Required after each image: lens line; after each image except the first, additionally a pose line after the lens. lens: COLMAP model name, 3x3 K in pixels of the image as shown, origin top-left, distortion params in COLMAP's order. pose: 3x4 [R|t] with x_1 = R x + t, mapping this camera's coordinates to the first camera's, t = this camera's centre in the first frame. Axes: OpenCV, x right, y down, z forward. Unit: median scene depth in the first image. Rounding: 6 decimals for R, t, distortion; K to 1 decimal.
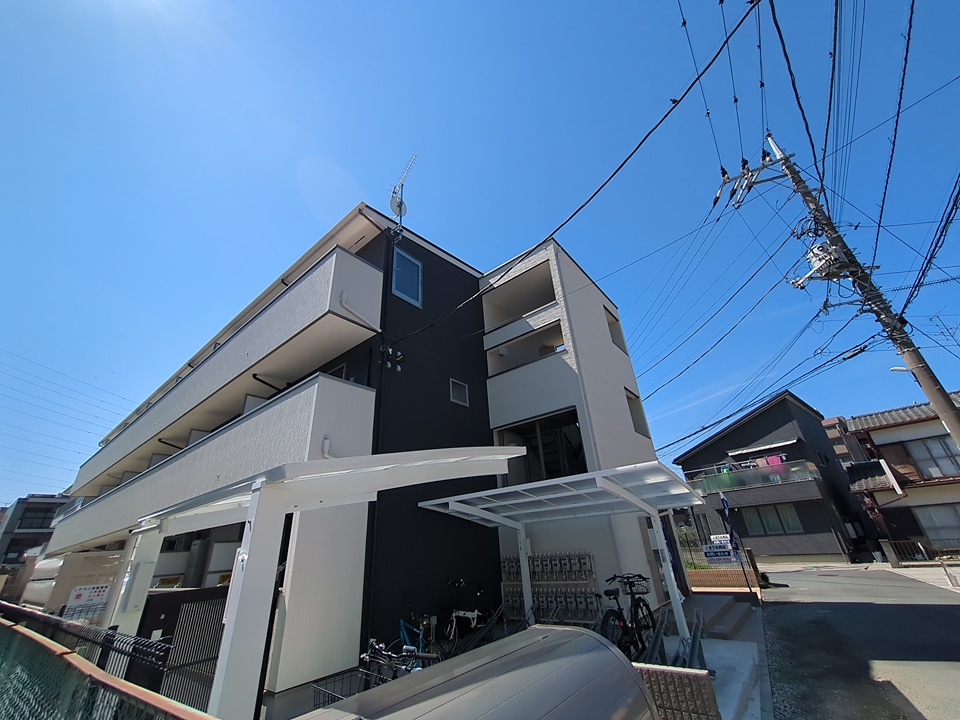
lens RADIAL K [[378.5, 0, 481.2], [0, 378.5, 361.0], [0, 0, 1]] dist [0.000222, -0.000271]
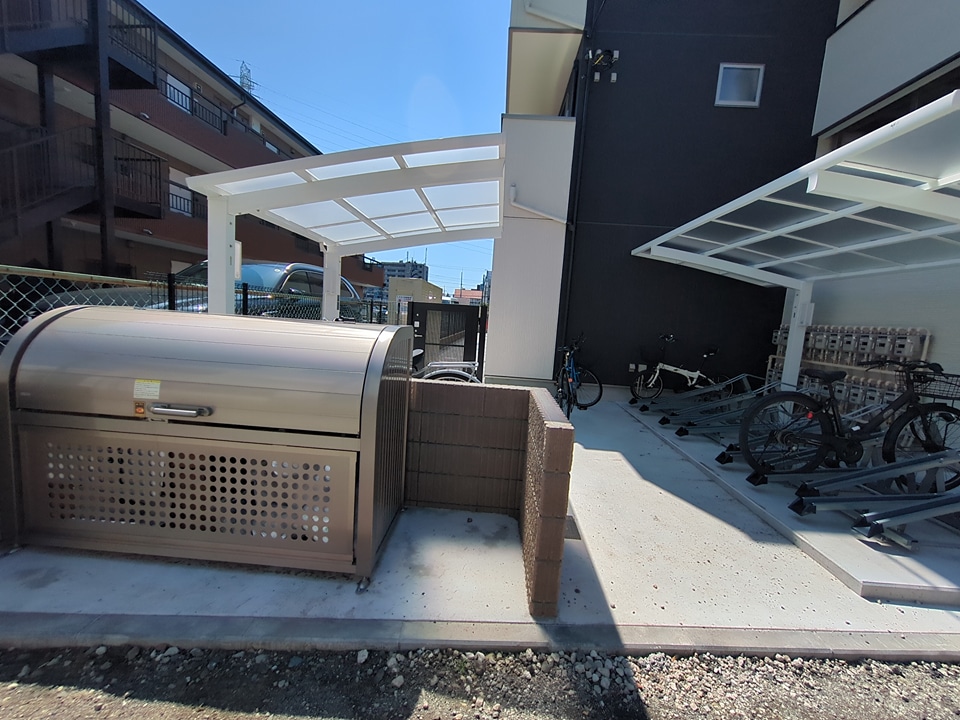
lens RADIAL K [[378.5, 0, 478.4], [0, 378.5, 356.3], [0, 0, 1]] dist [0.000222, -0.000271]
pose [[0.574308, 0.191717, -0.795874, 0.340749], [0.261054, 0.878546, 0.400010, 0.138763], [0.775901, -0.437495, 0.454507, 0.212978]]
